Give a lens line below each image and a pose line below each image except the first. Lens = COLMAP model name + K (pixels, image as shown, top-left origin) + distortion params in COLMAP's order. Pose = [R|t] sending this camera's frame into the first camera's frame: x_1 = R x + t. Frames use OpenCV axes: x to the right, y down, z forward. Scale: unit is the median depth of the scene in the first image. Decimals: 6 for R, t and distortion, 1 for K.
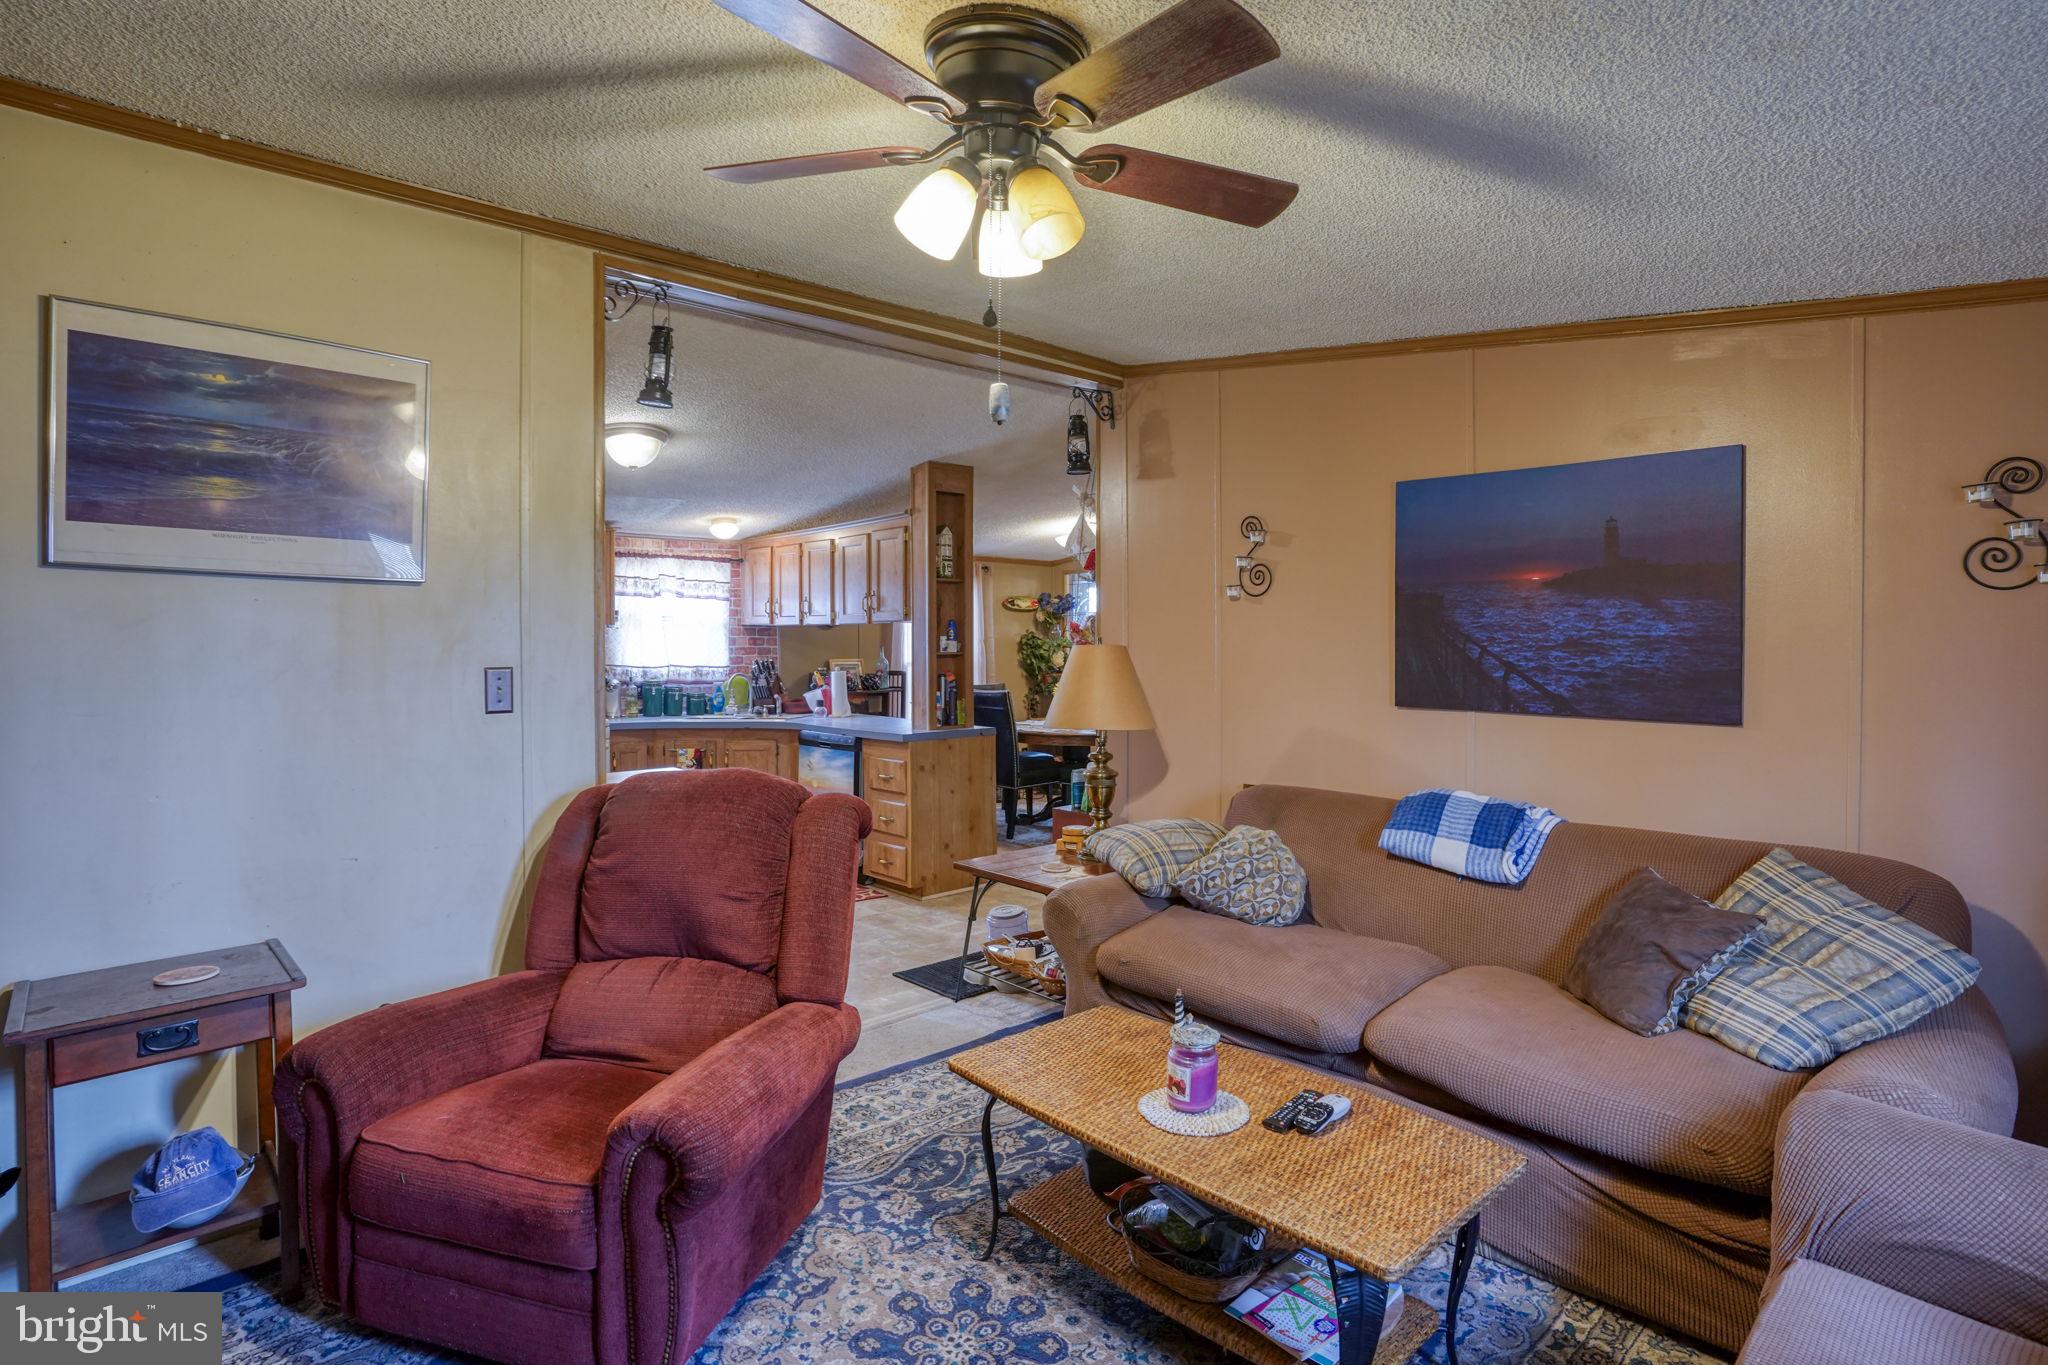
lens RADIAL K [[1040.6, 0, 984.2], [0, 1040.6, 628.7], [0, 0, 1]] dist [-0.066097, 0.028231]
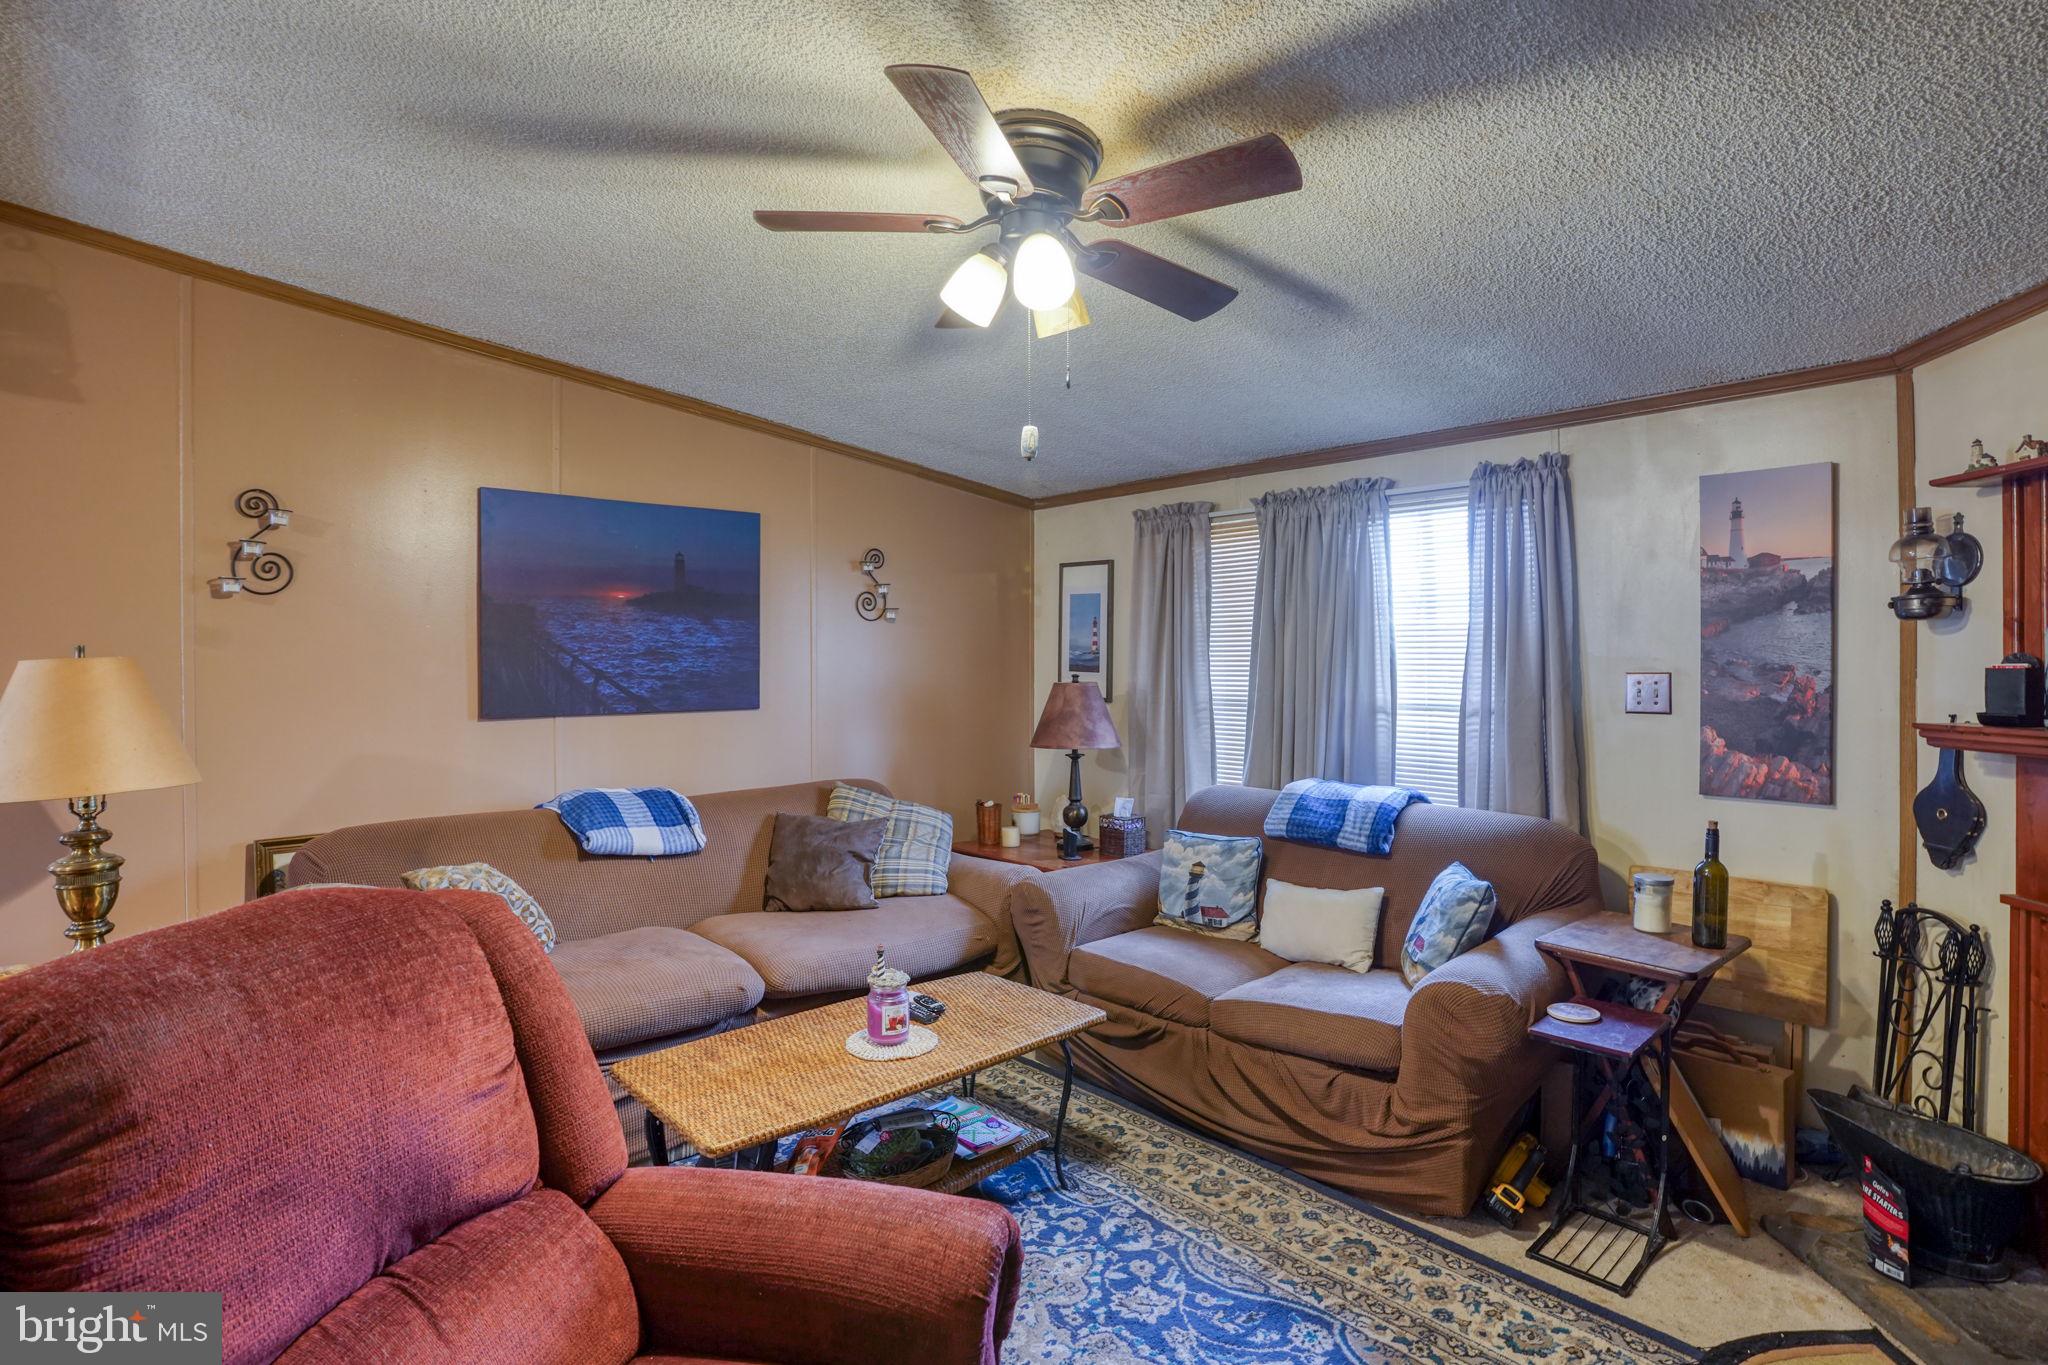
lens RADIAL K [[1040.6, 0, 1043.9], [0, 1040.6, 677.7], [0, 0, 1]] dist [-0.066097, 0.028231]
pose [[-0.018942, -0.026018, 0.999482, -0.651641], [-0.006049, 0.999646, 0.025908, 0.009790], [-0.999802, -0.005555, -0.019093, 0.559293]]
